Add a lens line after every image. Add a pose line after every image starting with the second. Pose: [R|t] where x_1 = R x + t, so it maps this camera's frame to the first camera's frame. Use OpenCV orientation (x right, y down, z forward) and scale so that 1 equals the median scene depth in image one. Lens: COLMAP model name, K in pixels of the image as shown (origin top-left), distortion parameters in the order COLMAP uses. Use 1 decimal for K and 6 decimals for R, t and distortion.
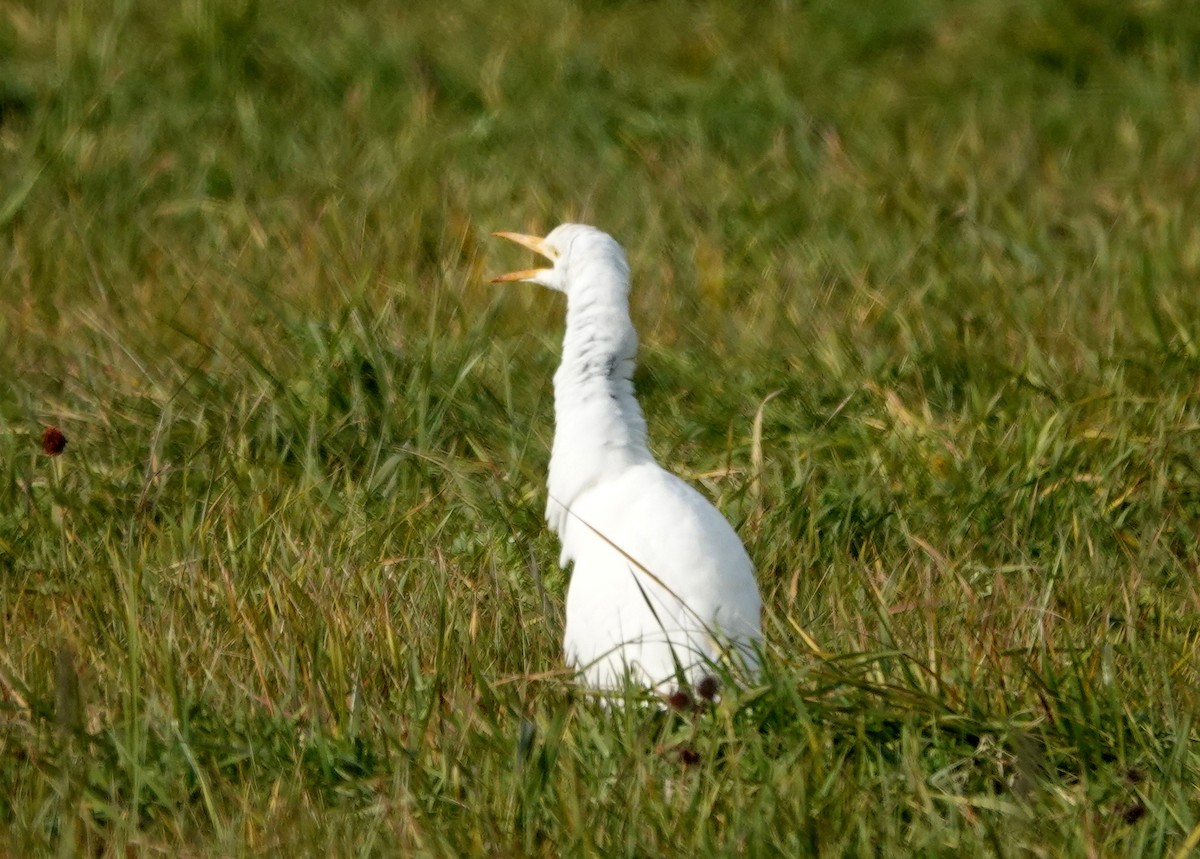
lens RADIAL K [[2988.5, 0, 600.0], [0, 2988.5, 429.5], [0, 0, 1]] dist [-0.052198, -0.470580]
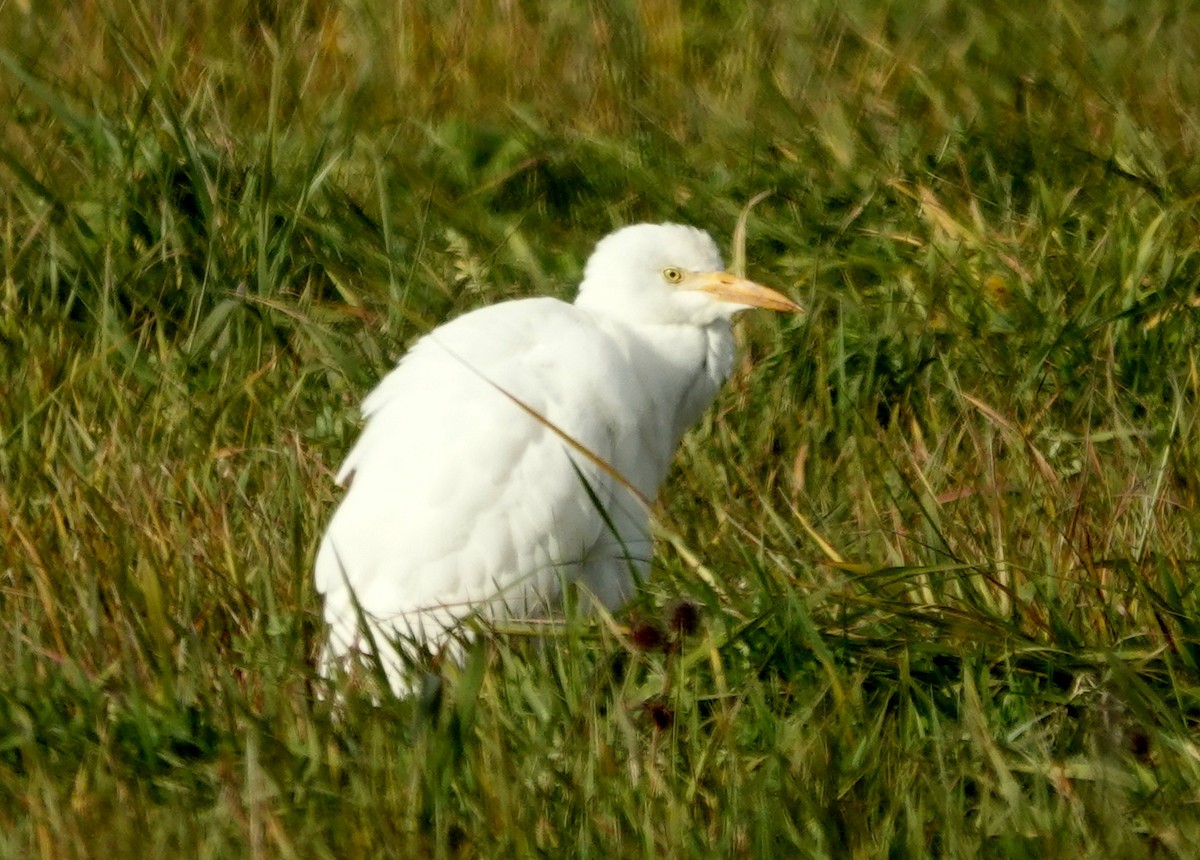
lens RADIAL K [[2988.5, 0, 600.0], [0, 2988.5, 430.0], [0, 0, 1]] dist [-0.052198, -0.470580]
pose [[0.997812, -0.038134, 0.054000, -0.020174], [0.033841, 0.996356, 0.078297, -0.013716], [-0.056789, -0.076298, 0.995467, 0.297899]]
